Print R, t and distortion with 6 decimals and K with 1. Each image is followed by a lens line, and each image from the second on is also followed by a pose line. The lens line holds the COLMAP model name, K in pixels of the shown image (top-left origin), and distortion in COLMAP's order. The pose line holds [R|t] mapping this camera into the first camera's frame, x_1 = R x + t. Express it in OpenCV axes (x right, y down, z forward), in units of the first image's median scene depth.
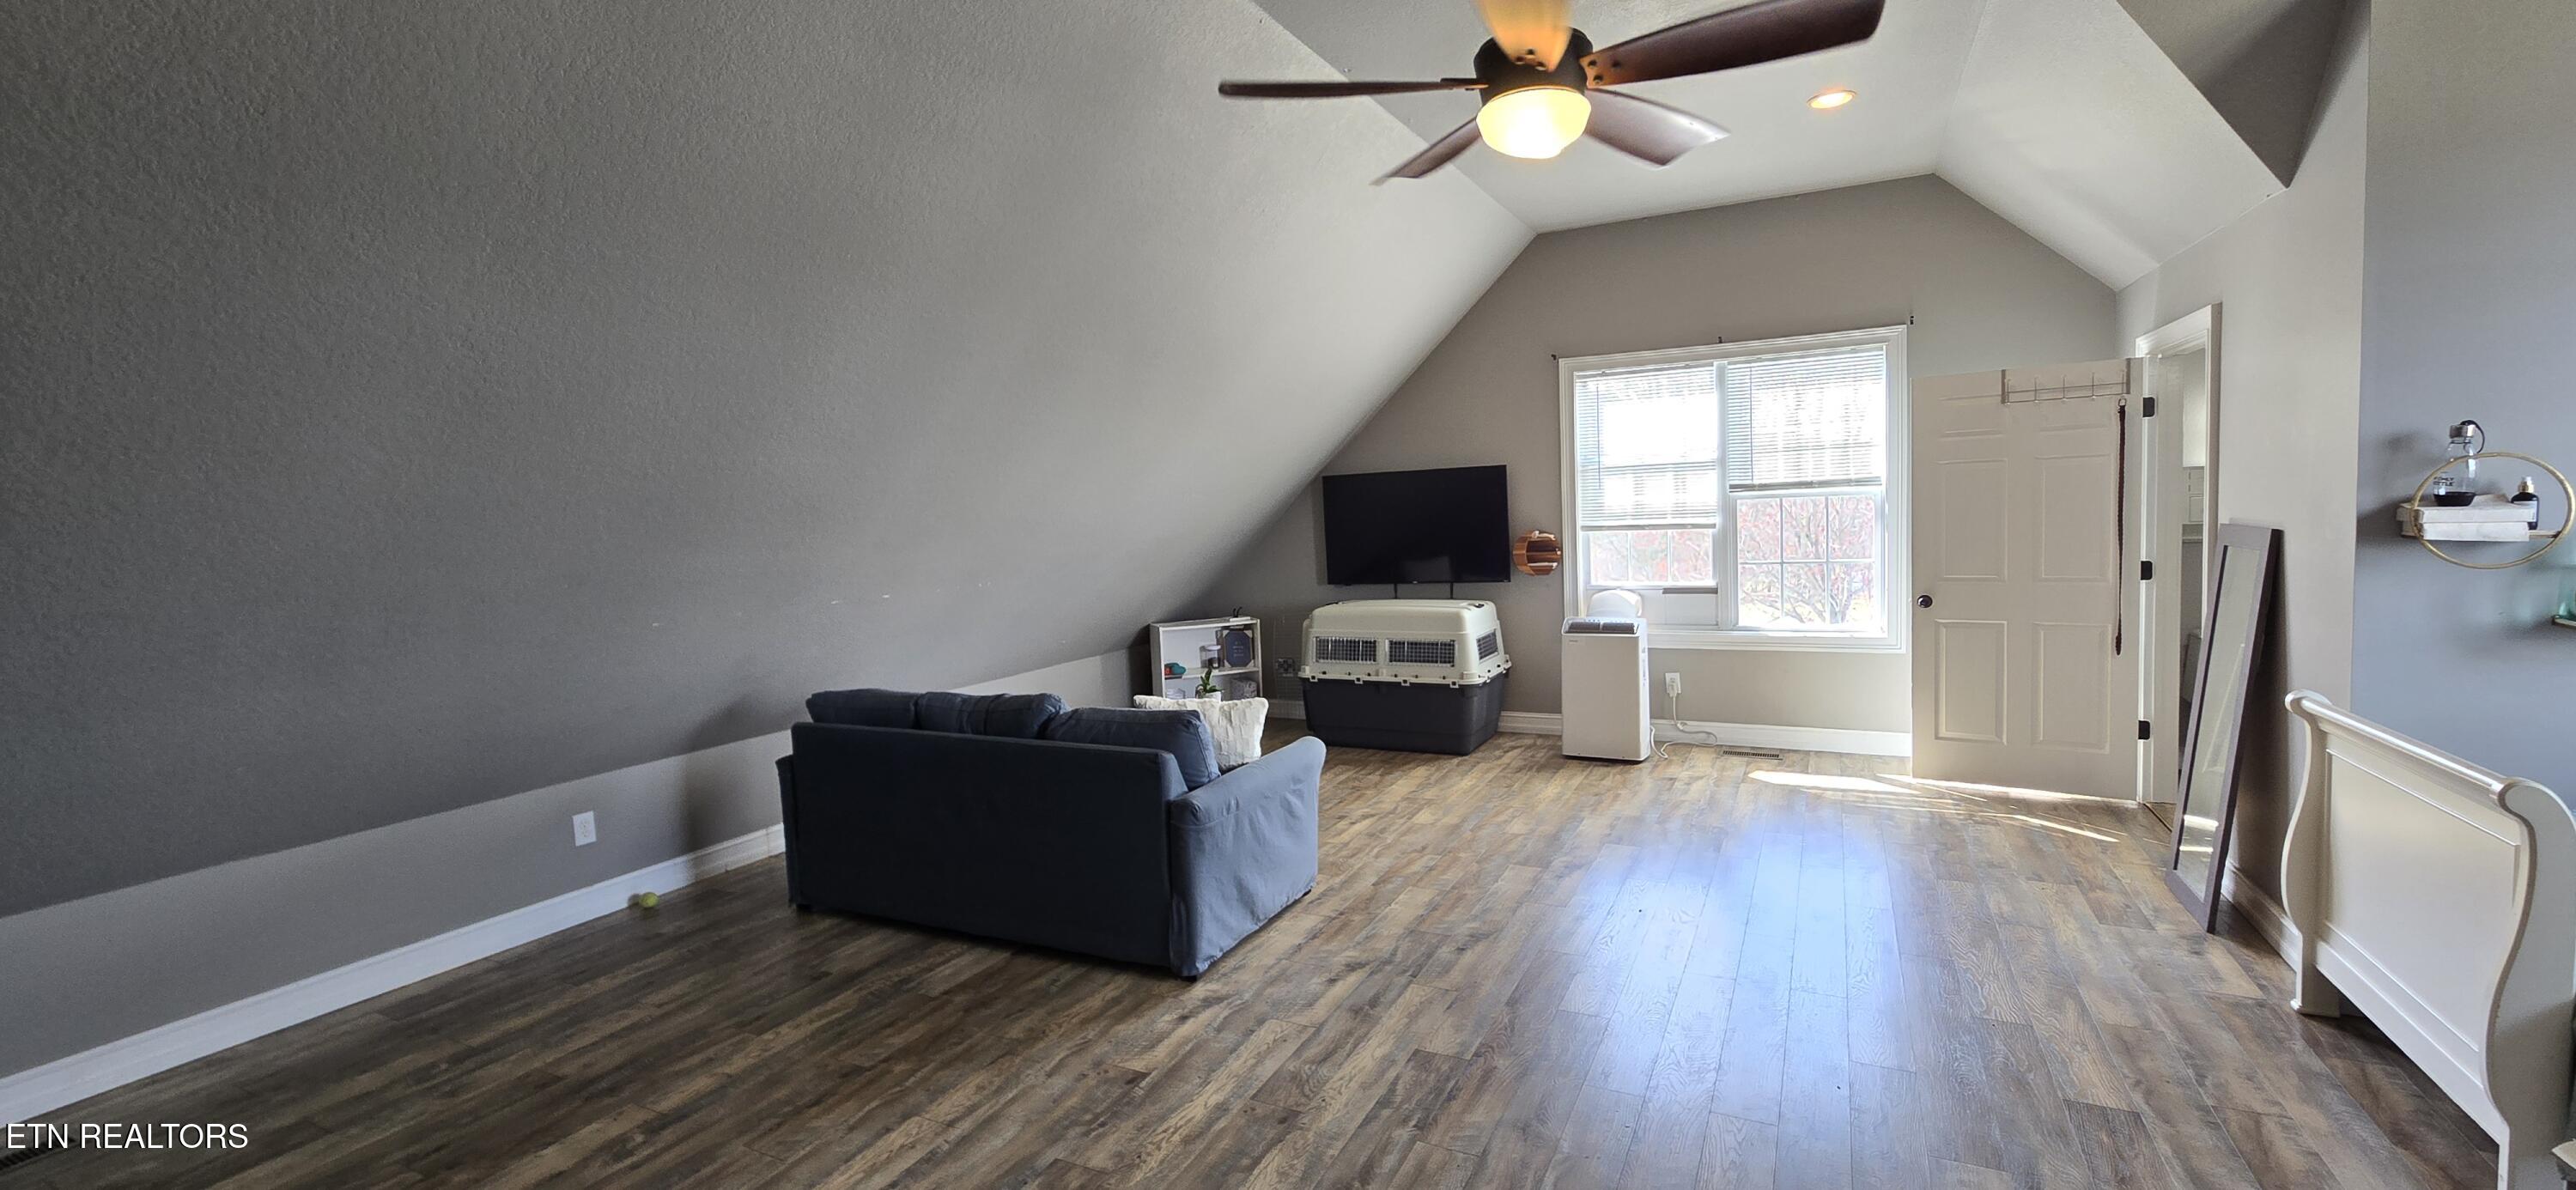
lens RADIAL K [[1065.9, 0, 1292.5], [0, 1065.9, 574.0], [0, 0, 1]] dist [-0.000270, -0.000065]
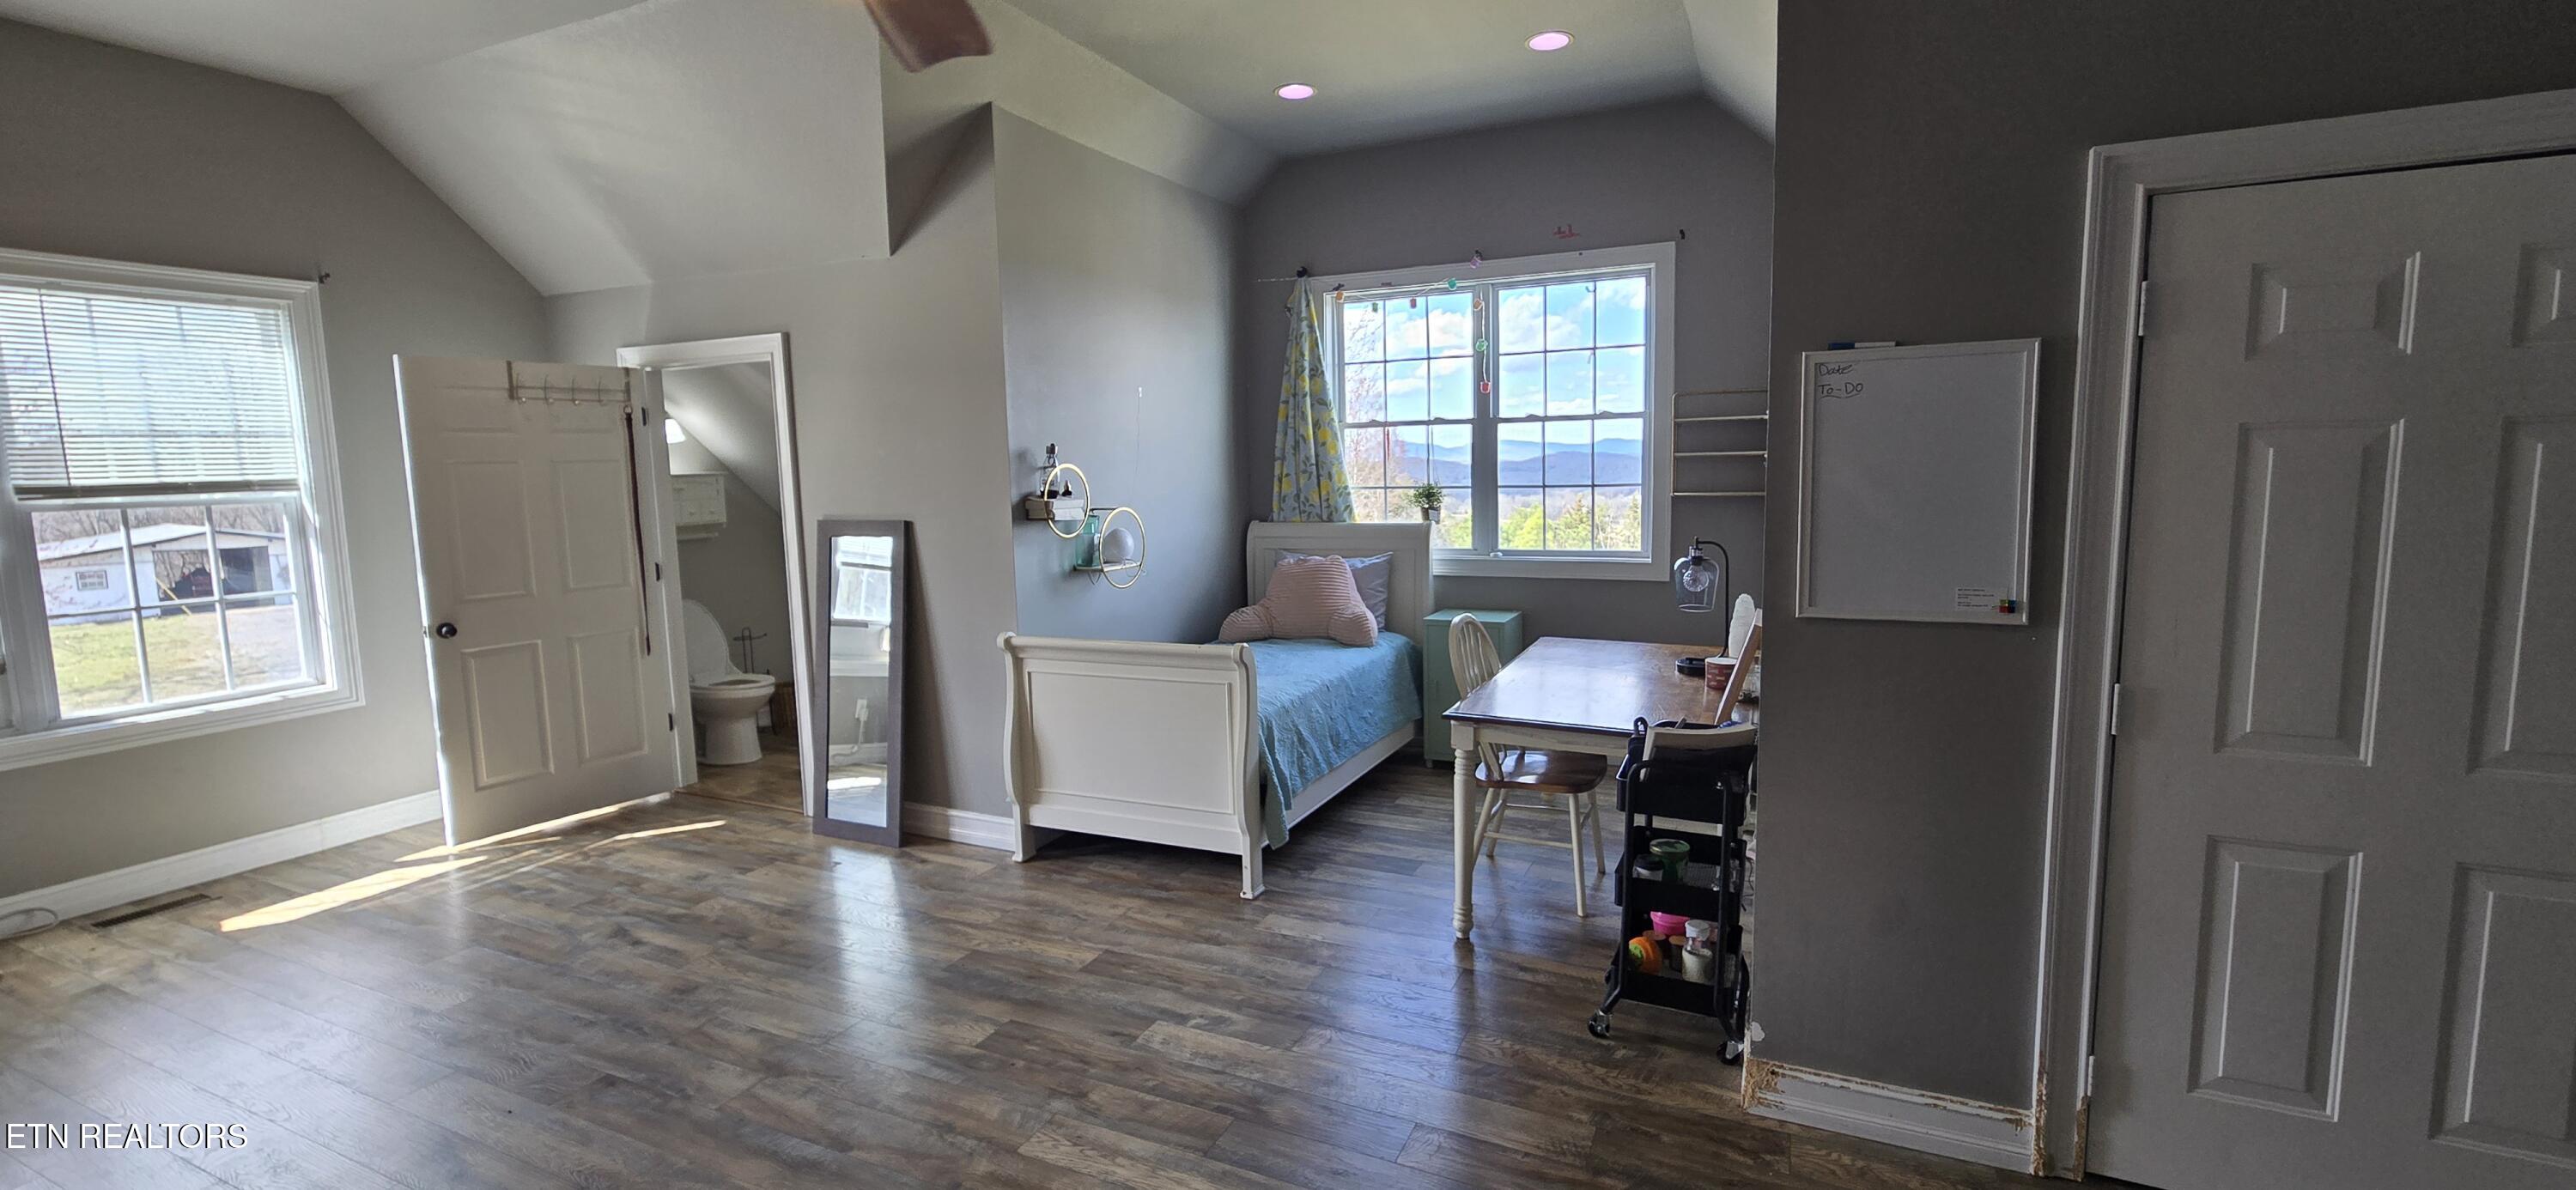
lens RADIAL K [[1065.9, 0, 1292.5], [0, 1065.9, 574.0], [0, 0, 1]] dist [-0.000270, -0.000065]
pose [[-0.034716, -0.063247, 0.997394, -0.271561], [0.088967, 0.993838, 0.066118, -0.015109], [-0.995429, 0.091031, -0.028875, 0.406265]]
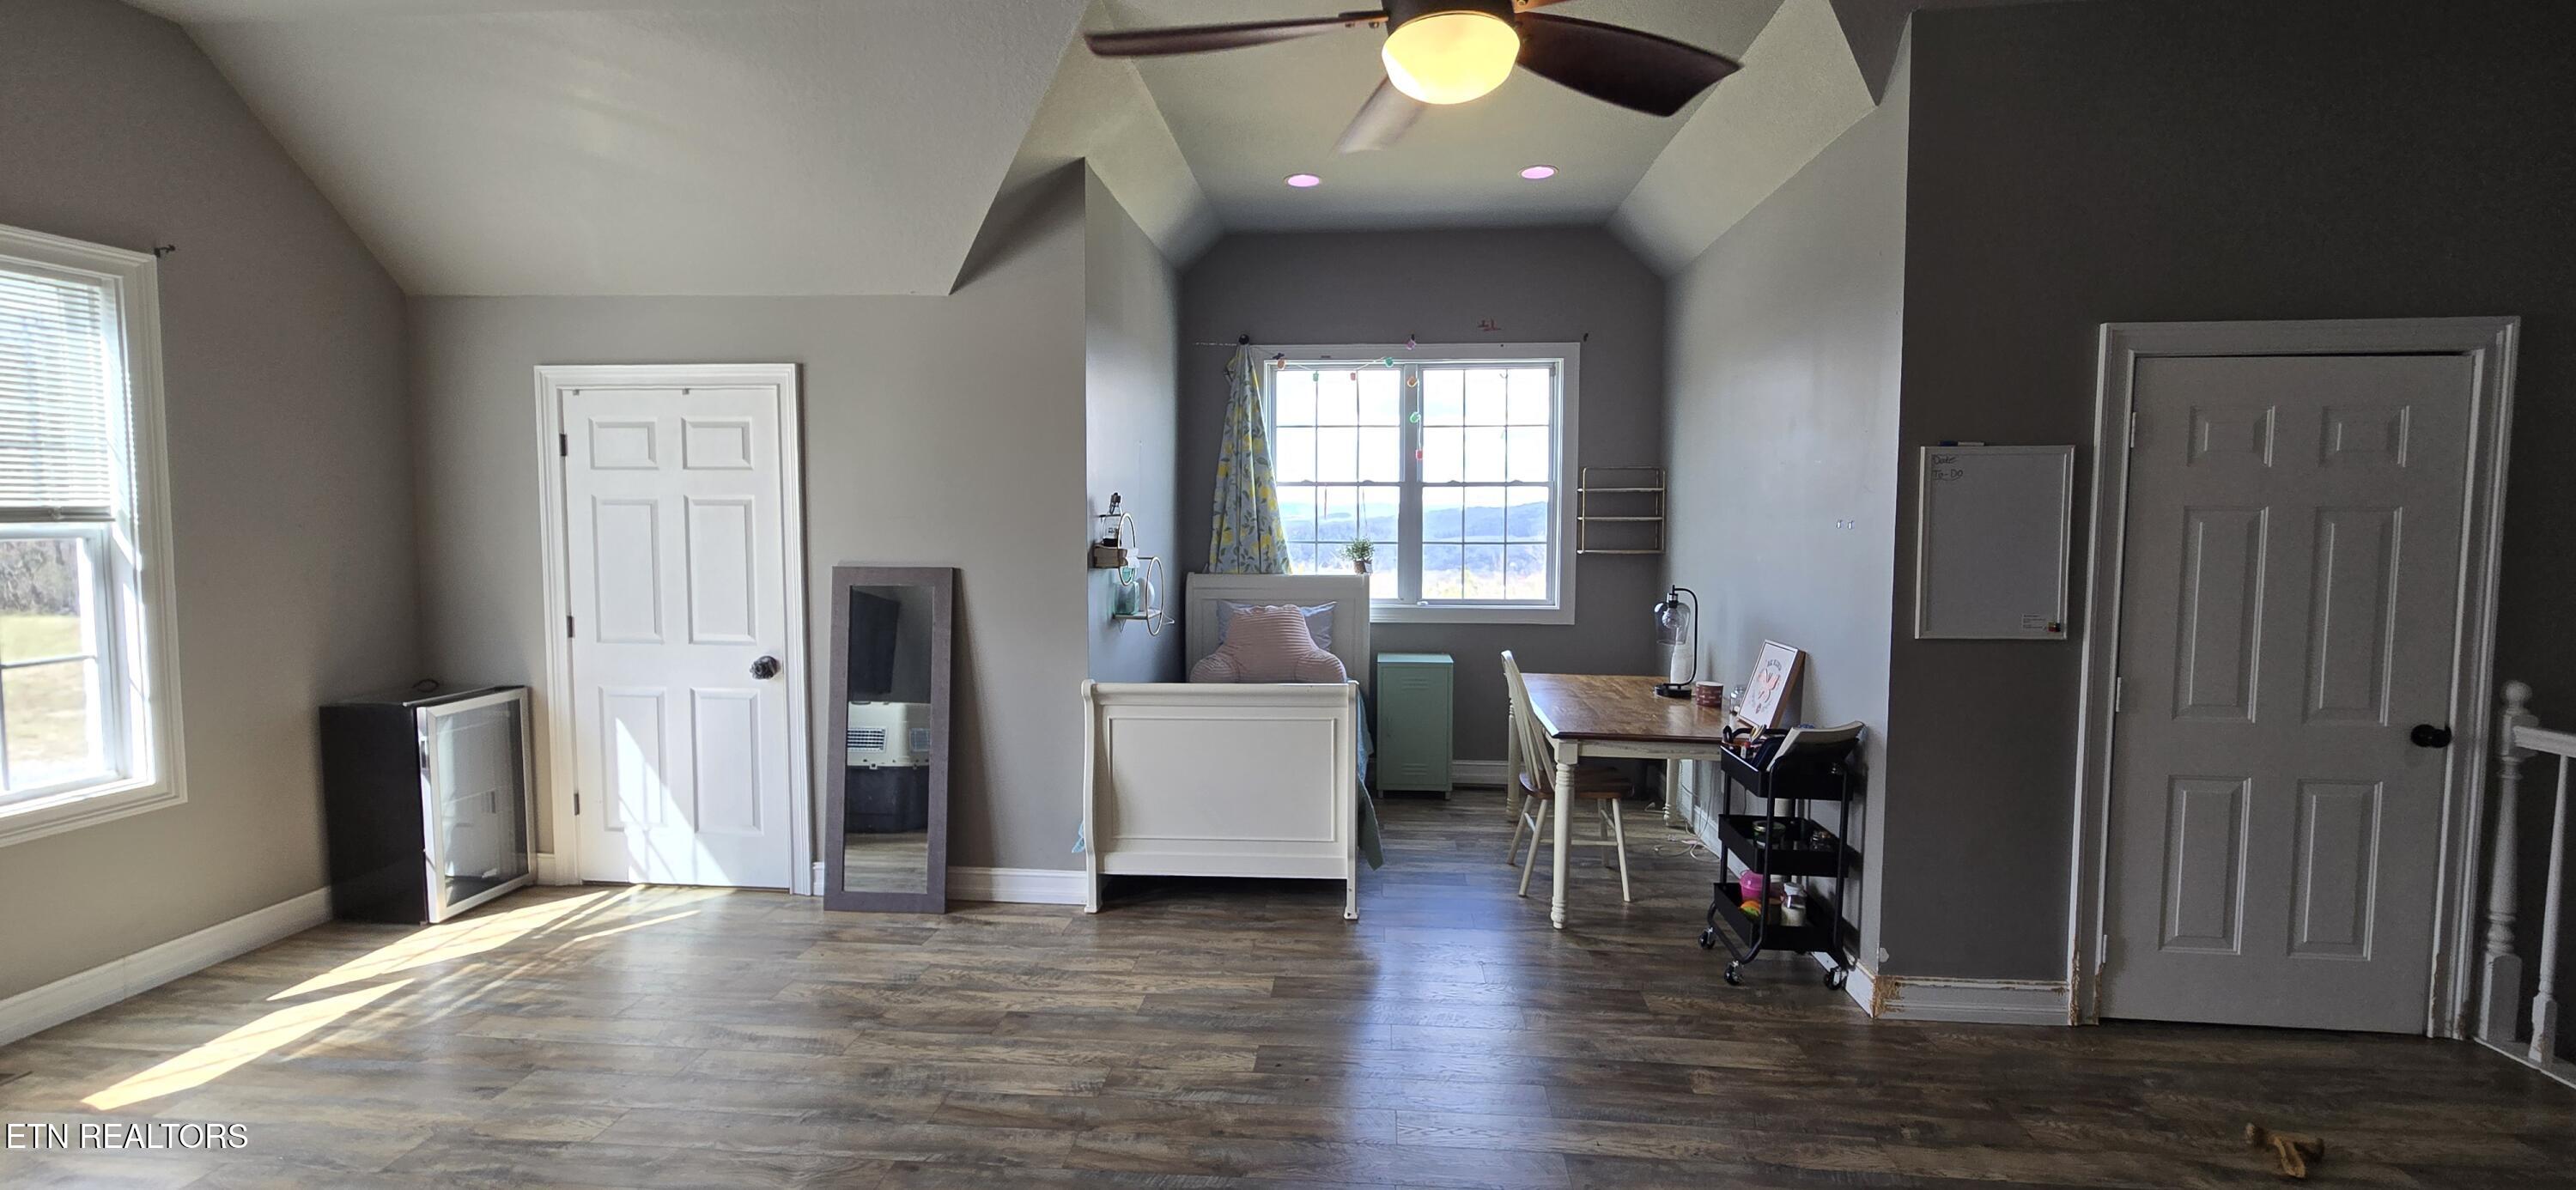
lens RADIAL K [[1065.9, 0, 1292.5], [0, 1065.9, 574.0], [0, 0, 1]] dist [-0.000270, -0.000065]
pose [[-0.378991, -0.009242, 0.925354, -0.263464], [0.073725, 0.996470, 0.040148, -0.038734], [-0.922459, 0.083437, -0.376971, 0.777277]]
